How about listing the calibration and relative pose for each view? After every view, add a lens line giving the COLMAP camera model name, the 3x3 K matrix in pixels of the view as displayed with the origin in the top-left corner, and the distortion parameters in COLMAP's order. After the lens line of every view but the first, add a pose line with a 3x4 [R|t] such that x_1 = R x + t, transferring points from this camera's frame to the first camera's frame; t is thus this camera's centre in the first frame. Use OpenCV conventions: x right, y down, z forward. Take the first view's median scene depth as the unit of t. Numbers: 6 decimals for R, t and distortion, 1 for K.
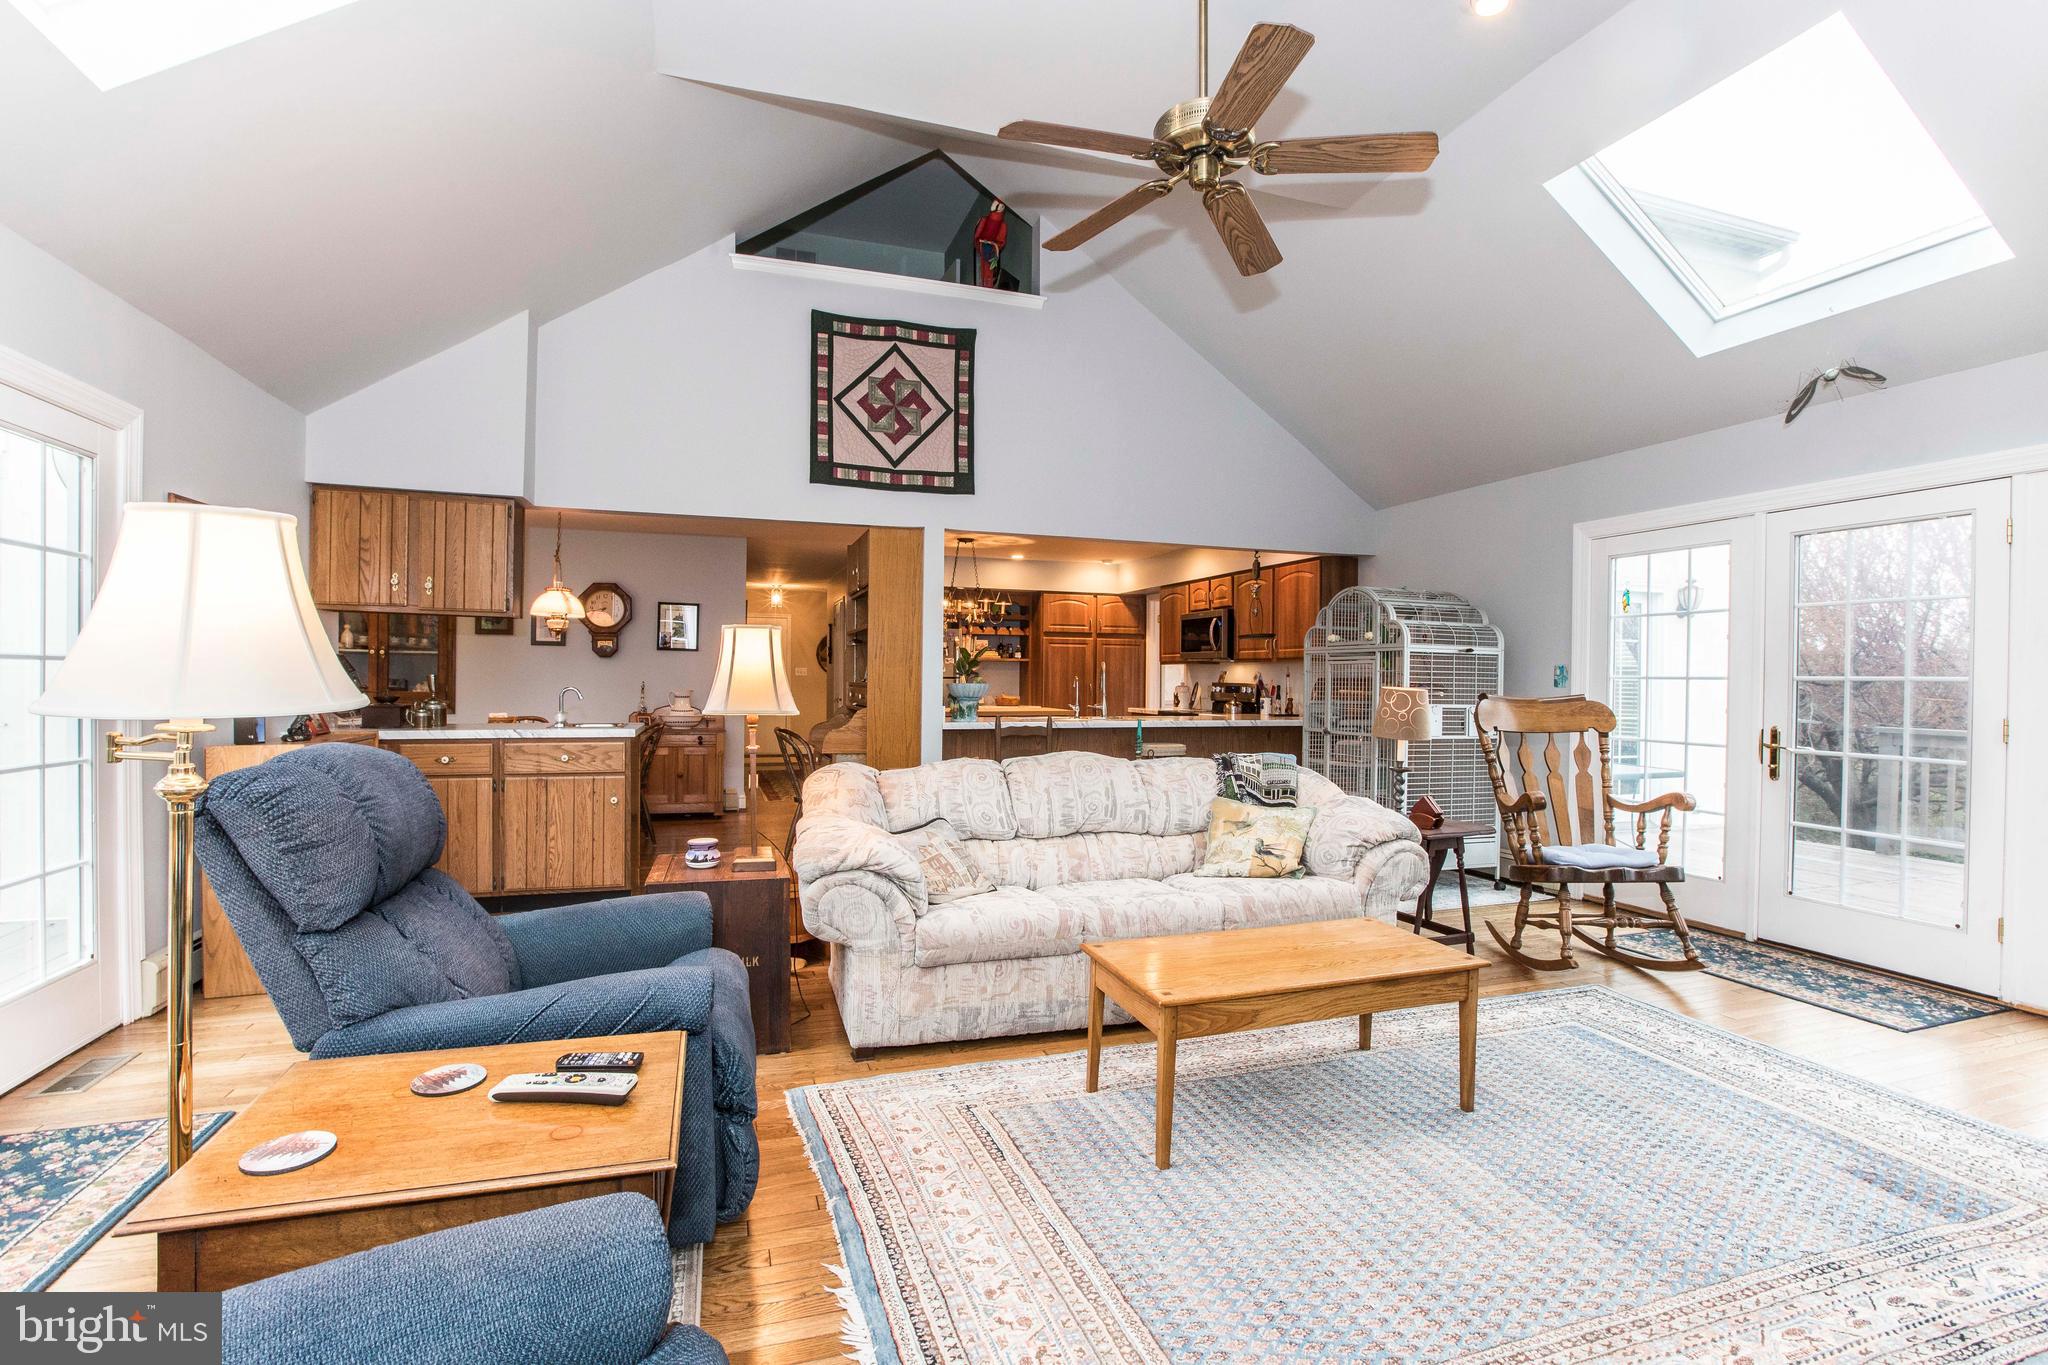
lens RADIAL K [[937.6, 0, 1016.1], [0, 937.6, 681.8], [0, 0, 1]] dist [-0.057524, 0.019238]
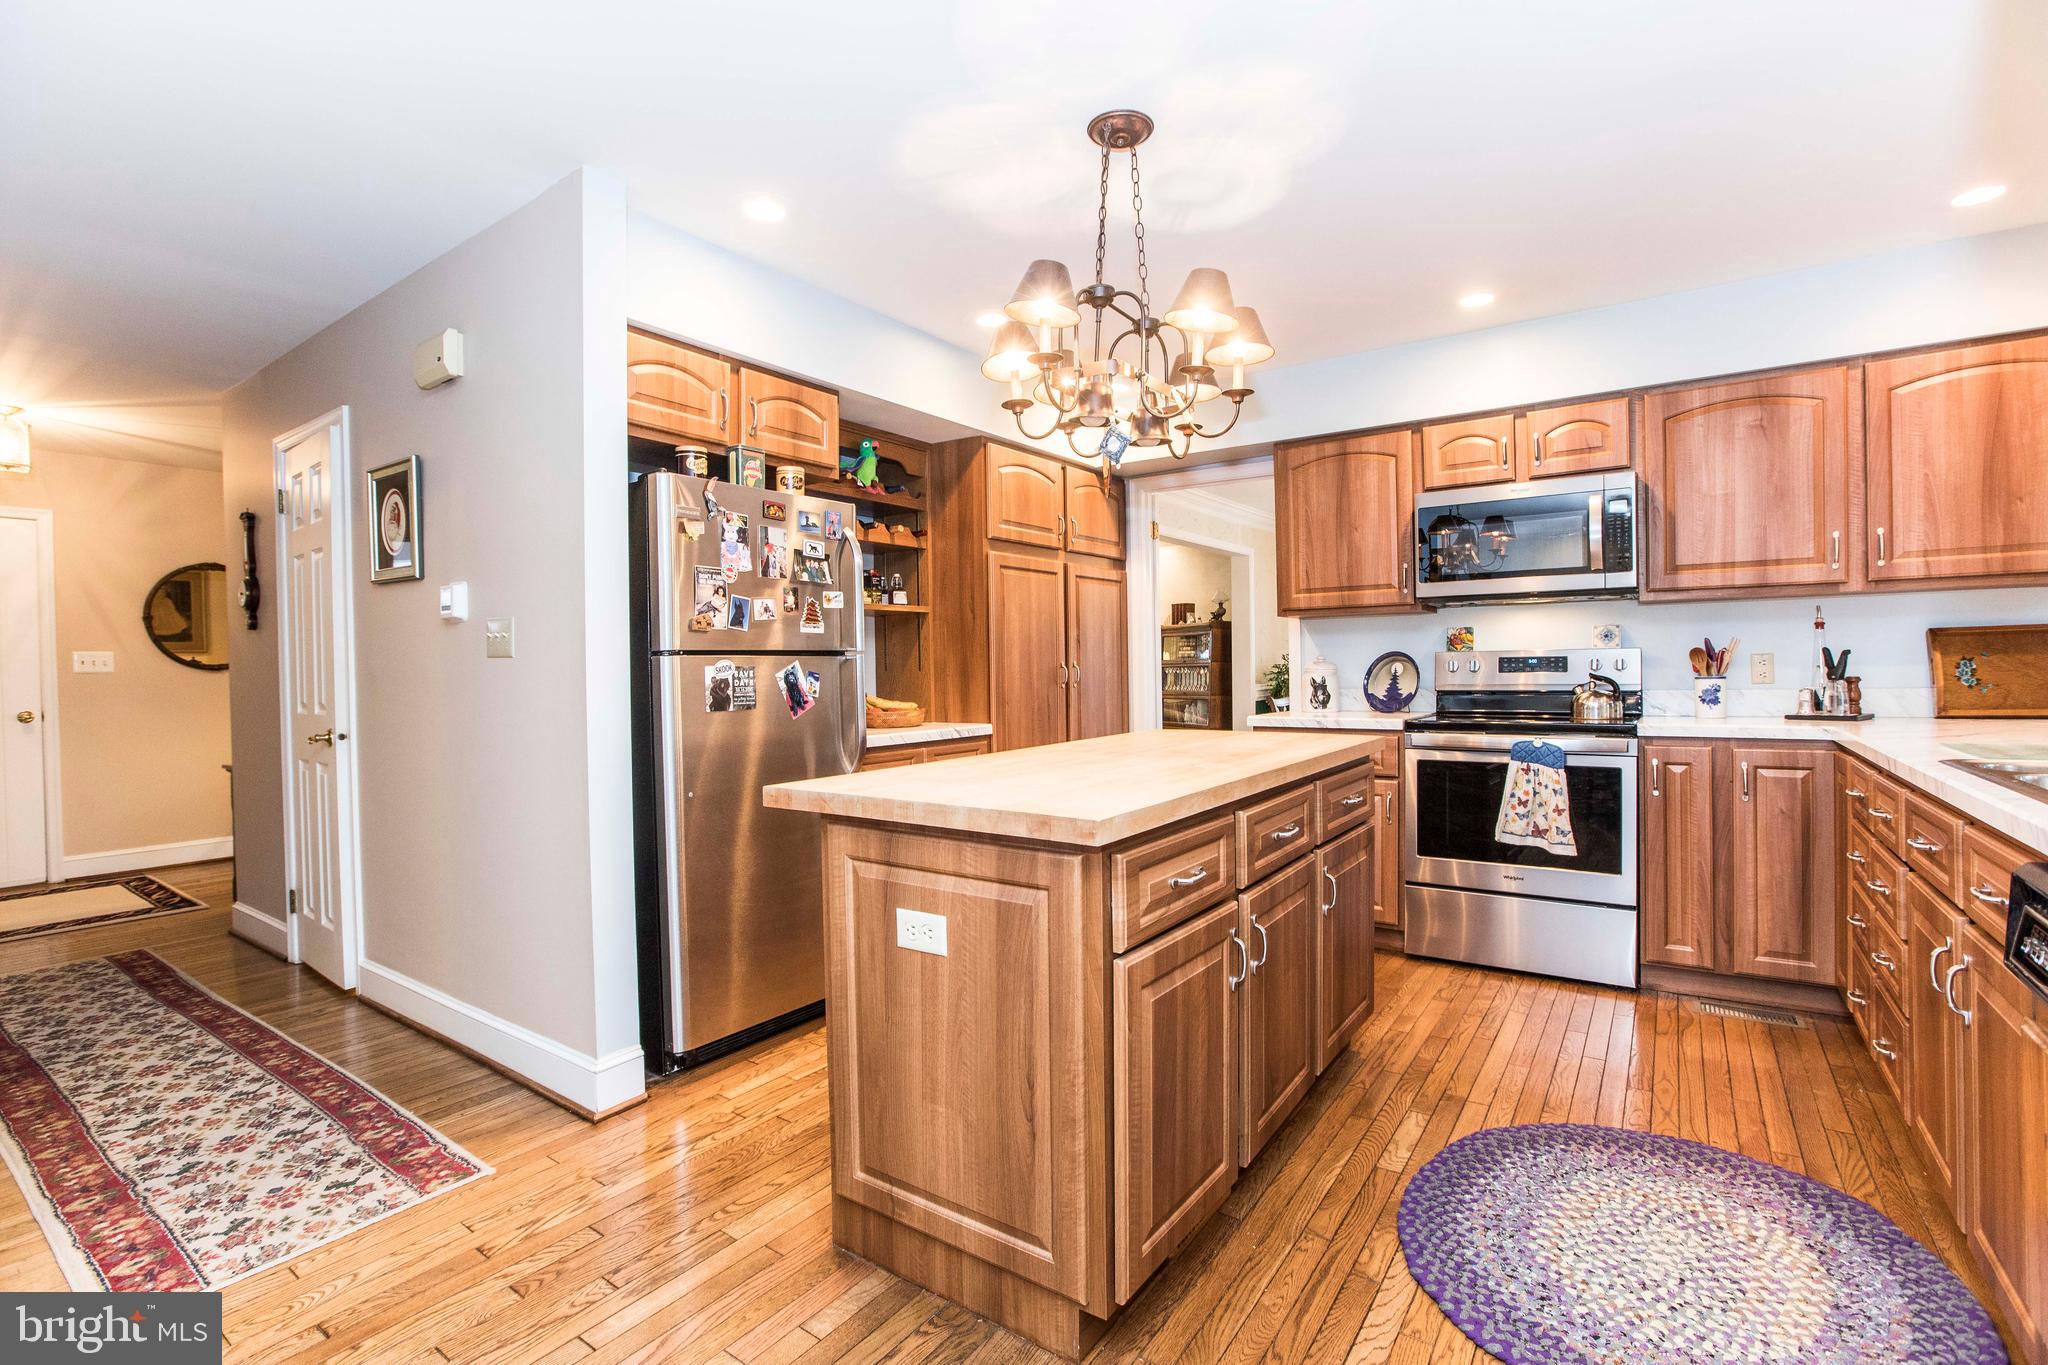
lens RADIAL K [[956.6, 0, 1024.8], [0, 956.6, 673.0], [0, 0, 1]] dist [-0.001241, -0.000307]
pose [[0.815497, -0.030767, 0.577943, -0.197644], [0.029572, 0.999497, 0.011482, 0.000119], [-0.578006, 0.007728, 0.815996, 0.626773]]
